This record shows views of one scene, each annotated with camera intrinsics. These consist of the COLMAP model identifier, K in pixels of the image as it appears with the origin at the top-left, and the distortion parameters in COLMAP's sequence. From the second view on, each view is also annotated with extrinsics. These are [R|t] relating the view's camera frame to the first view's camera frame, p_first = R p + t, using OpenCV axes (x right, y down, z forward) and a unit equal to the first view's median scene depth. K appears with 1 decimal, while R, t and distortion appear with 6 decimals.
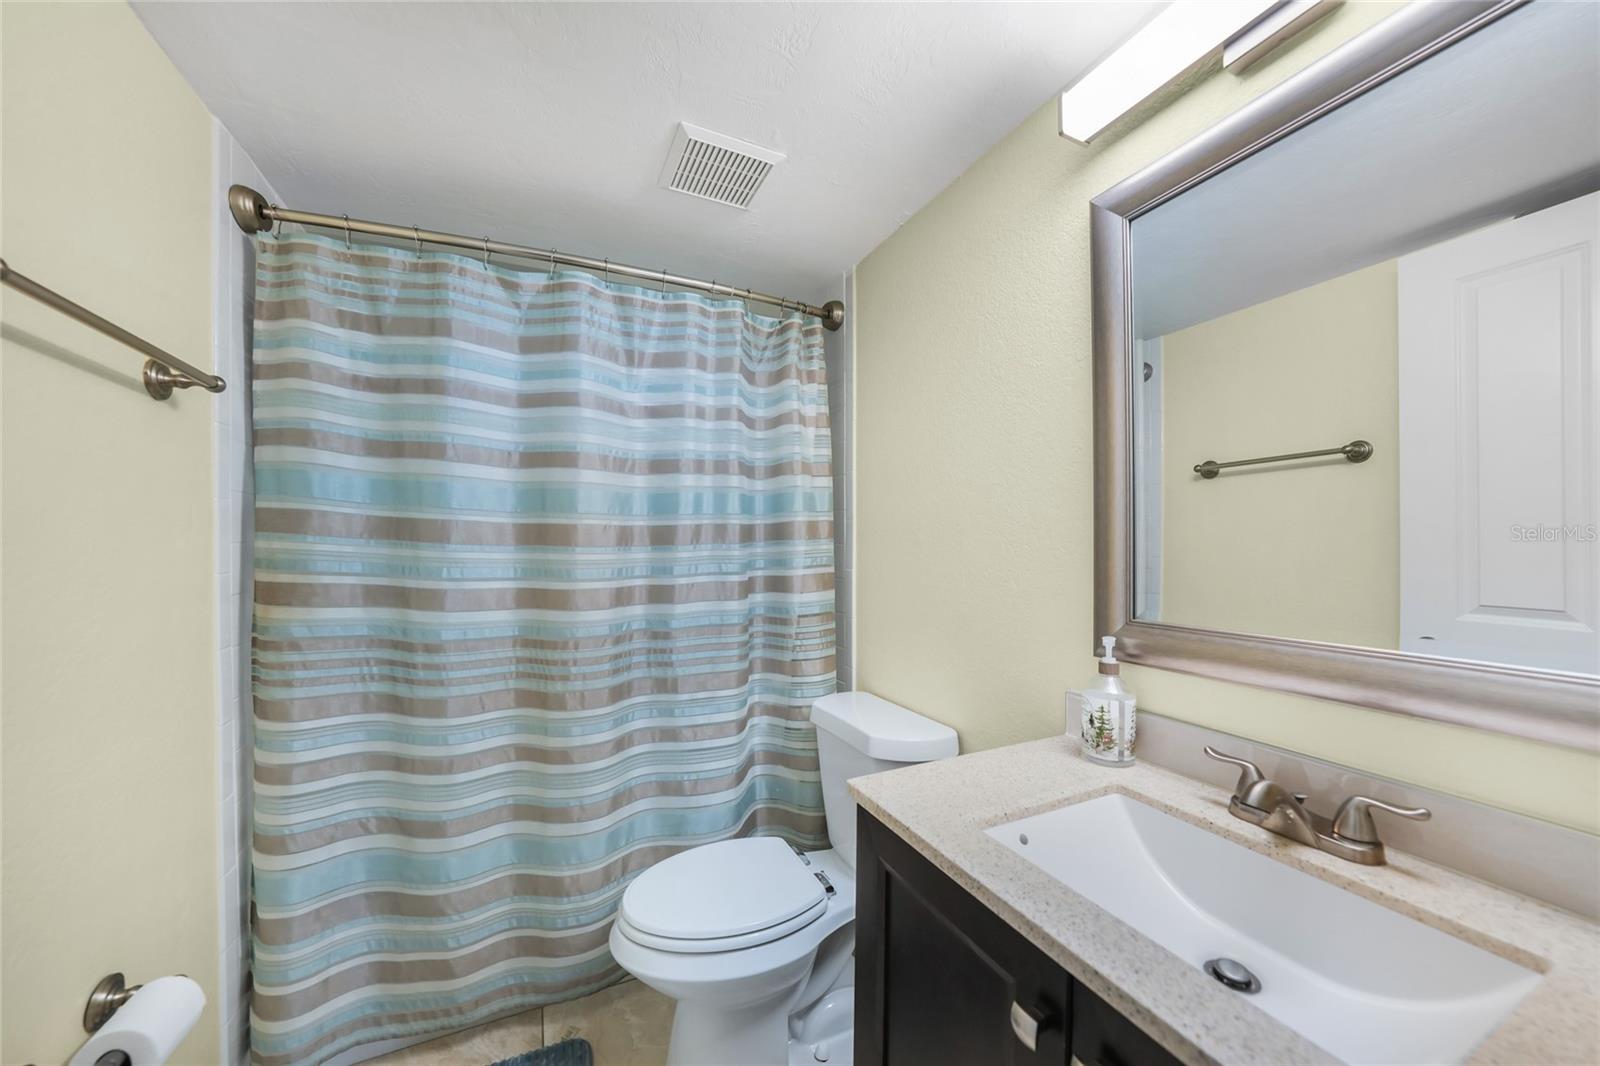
lens RADIAL K [[563.3, 0, 802.9], [0, 563.3, 526.2], [0, 0, 1]] dist [-0.025199, 0.005843]
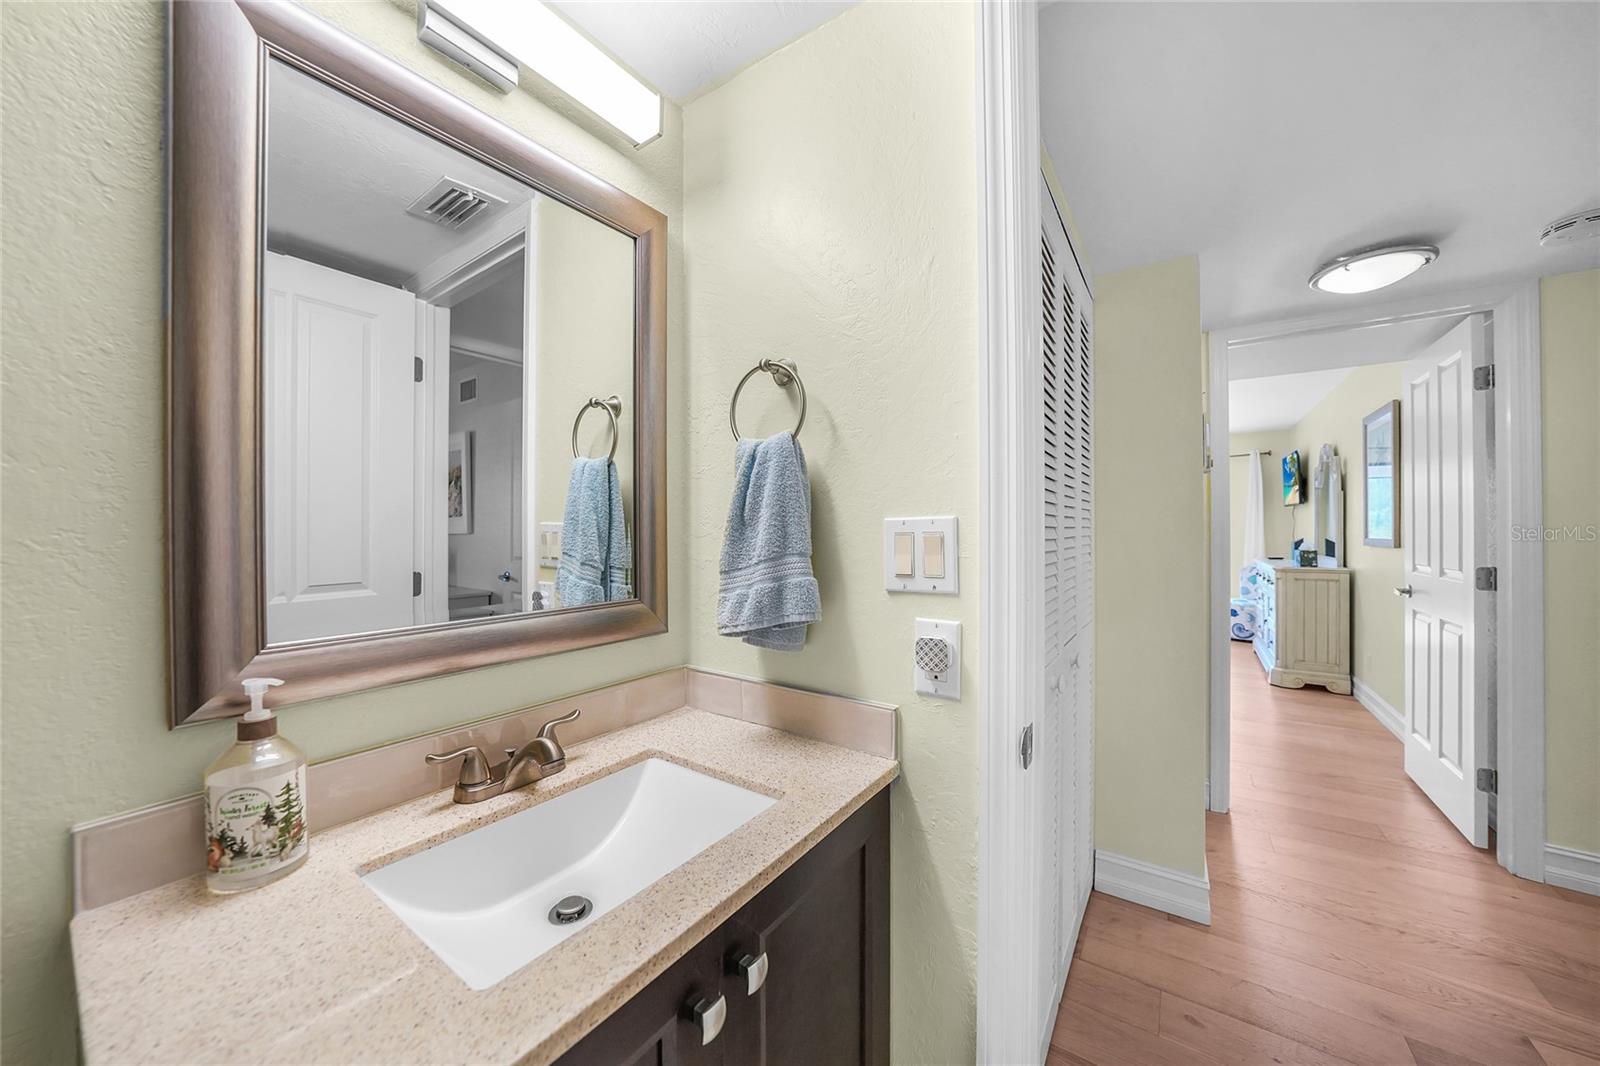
lens RADIAL K [[563.3, 0, 802.9], [0, 563.3, 526.2], [0, 0, 1]] dist [-0.025199, 0.005843]
pose [[-0.487662, 0.005281, 0.873017, -0.373452], [-0.021469, 0.999607, -0.018039, 0.026833], [-0.872769, -0.027539, -0.487357, 0.941248]]
